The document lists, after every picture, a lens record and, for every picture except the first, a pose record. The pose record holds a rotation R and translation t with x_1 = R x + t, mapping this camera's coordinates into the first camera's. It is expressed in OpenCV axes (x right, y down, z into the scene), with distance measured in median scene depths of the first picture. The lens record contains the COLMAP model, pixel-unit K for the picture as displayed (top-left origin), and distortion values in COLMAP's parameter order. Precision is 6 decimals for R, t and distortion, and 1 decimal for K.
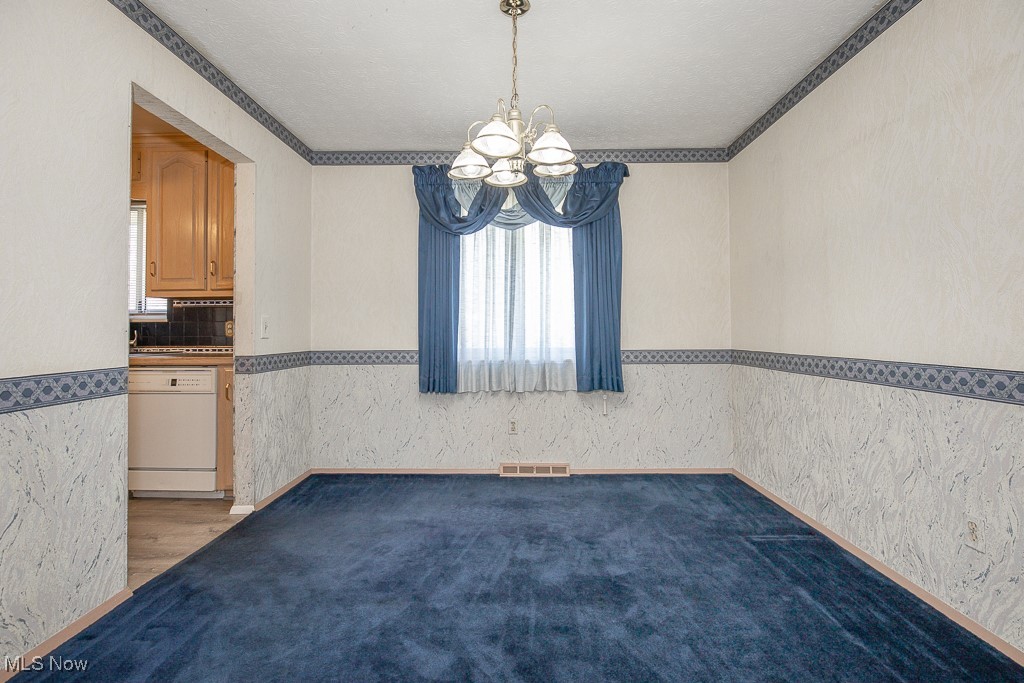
lens RADIAL K [[473.2, 0, 510.3], [0, 473.2, 317.5], [0, 0, 1]] dist [-0.000370, -0.000025]
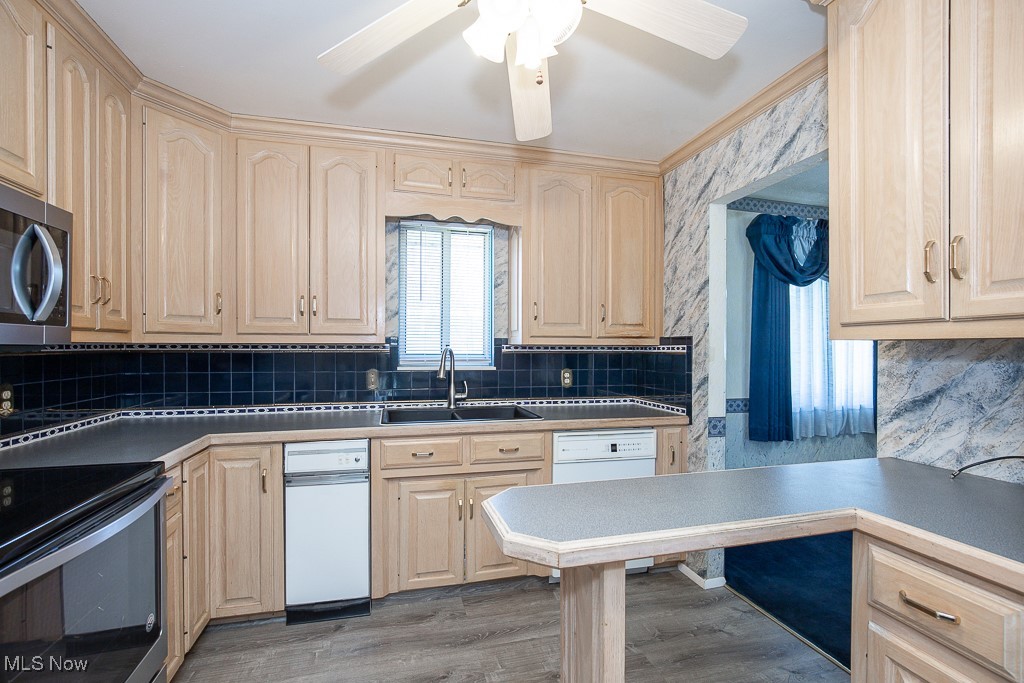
lens RADIAL K [[469.3, 0, 509.9], [0, 469.3, 347.0], [0, 0, 1]] dist [-0.001700, -0.000155]
pose [[0.960405, 0.011121, 0.278384, -0.989657], [-0.018813, 0.999511, 0.024975, -0.057513], [-0.277970, -0.029223, 0.960145, 0.199167]]
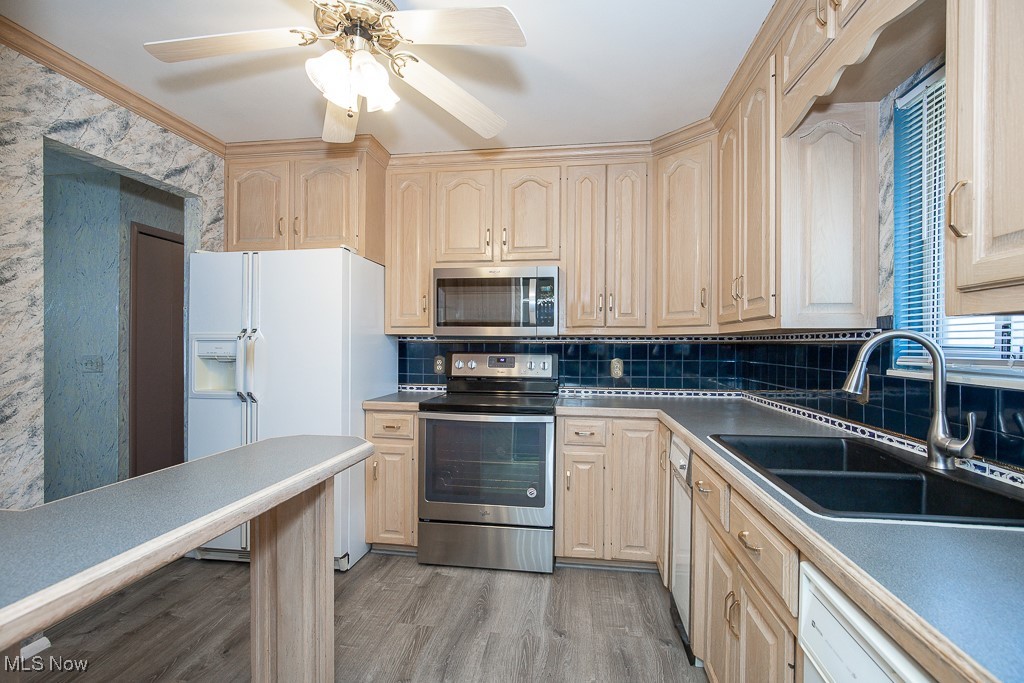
lens RADIAL K [[469.3, 0, 509.9], [0, 469.3, 347.0], [0, 0, 1]] dist [-0.001700, -0.000155]
pose [[-0.122471, 0.010185, -0.992420, -0.436158], [0.023225, 0.999703, 0.007393, -0.031291], [0.992200, -0.022144, -0.122671, 0.747996]]
